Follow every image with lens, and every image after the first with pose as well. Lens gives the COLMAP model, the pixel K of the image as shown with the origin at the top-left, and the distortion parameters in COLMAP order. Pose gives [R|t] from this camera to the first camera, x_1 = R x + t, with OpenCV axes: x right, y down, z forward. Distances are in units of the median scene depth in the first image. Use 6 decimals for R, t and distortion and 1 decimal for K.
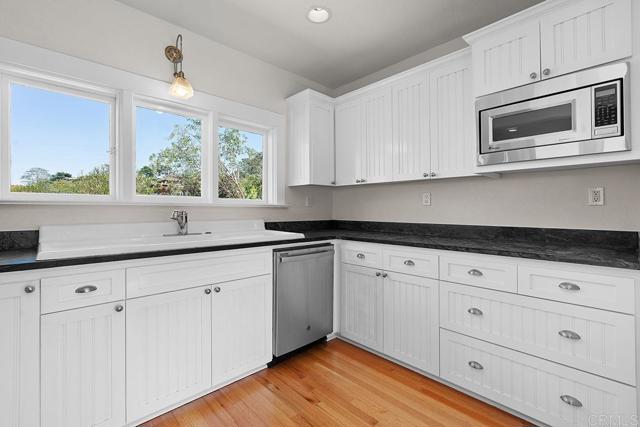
lens RADIAL K [[295.4, 0, 320.0], [0, 295.4, 208.0], [0, 0, 1]] dist [-0.005044, 0.004564]
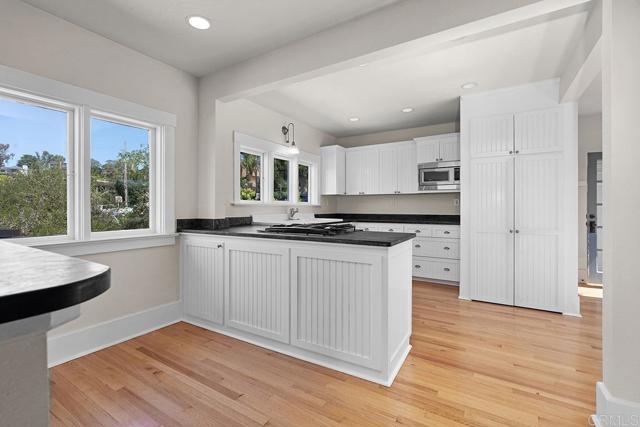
lens RADIAL K [[295.4, 0, 322.9], [0, 295.4, 210.7], [0, 0, 1]] dist [-0.005044, 0.004564]
pose [[0.963496, -0.004064, 0.267693, -0.788270], [-0.000459, 0.999858, 0.016832, -0.006947], [-0.267723, -0.016340, 0.963357, -1.039786]]
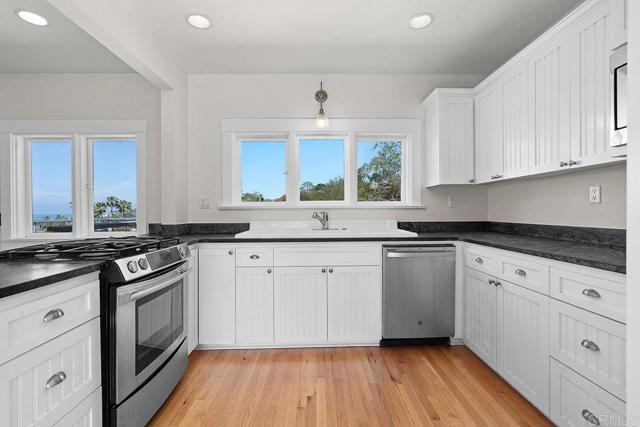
lens RADIAL K [[295.4, 0, 315.1], [0, 295.4, 213.3], [0, 0, 1]] dist [-0.005044, 0.004564]
pose [[0.727525, 0.000317, -0.686081, 0.420248], [0.010741, 0.999872, 0.011853, 0.000899], [0.685997, -0.015993, 0.727429, -0.011774]]
